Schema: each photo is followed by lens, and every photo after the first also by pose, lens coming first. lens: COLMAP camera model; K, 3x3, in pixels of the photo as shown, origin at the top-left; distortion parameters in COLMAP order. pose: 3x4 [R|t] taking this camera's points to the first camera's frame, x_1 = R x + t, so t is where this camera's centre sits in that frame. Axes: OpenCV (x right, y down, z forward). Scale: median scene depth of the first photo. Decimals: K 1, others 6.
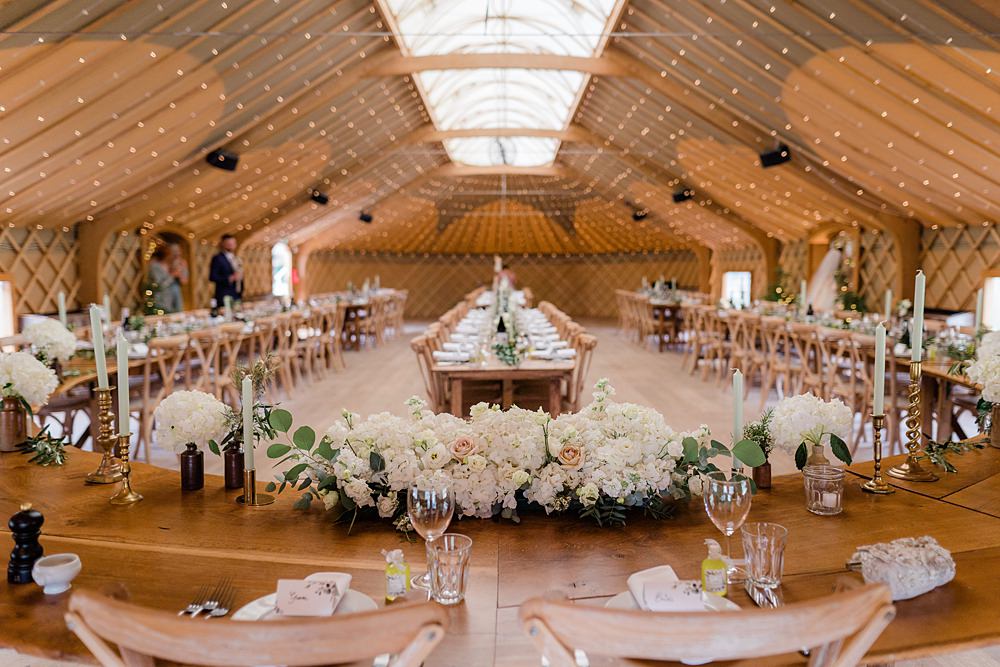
lens RADIAL K [[724.0, 0, 497.1], [0, 724.0, 332.0], [0, 0, 1]] dist [0.011244, -0.020964]
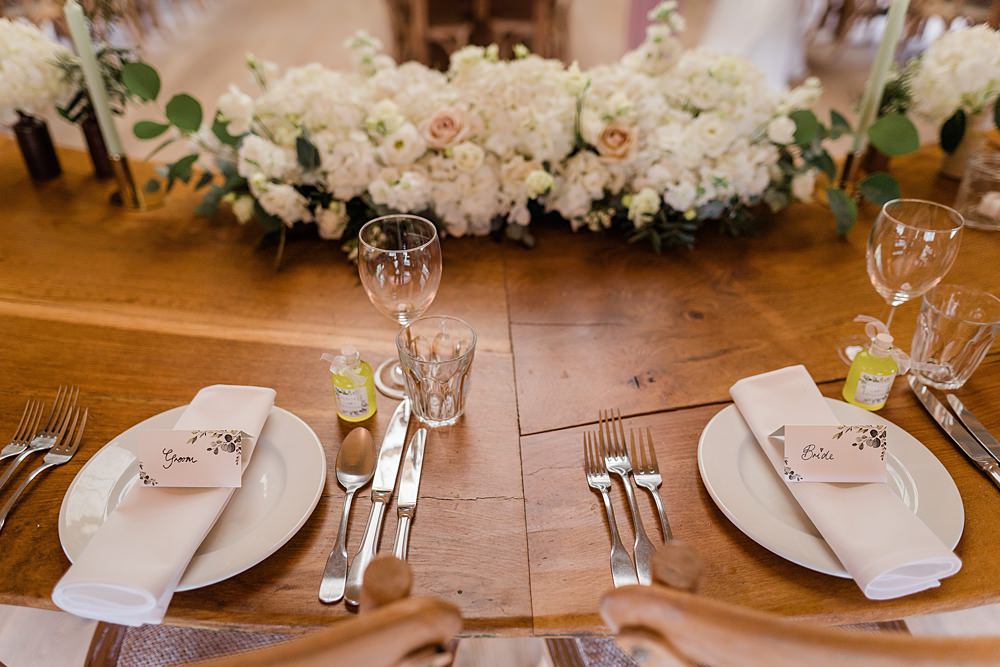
lens RADIAL K [[724.0, 0, 495.6], [0, 724.0, 333.7], [0, 0, 1]] dist [0.011244, -0.020964]
pose [[0.998993, -0.019545, 0.040380, -0.032196], [-0.003706, 0.861071, 0.508471, -0.005860], [-0.044708, -0.508109, 0.860132, 0.377990]]
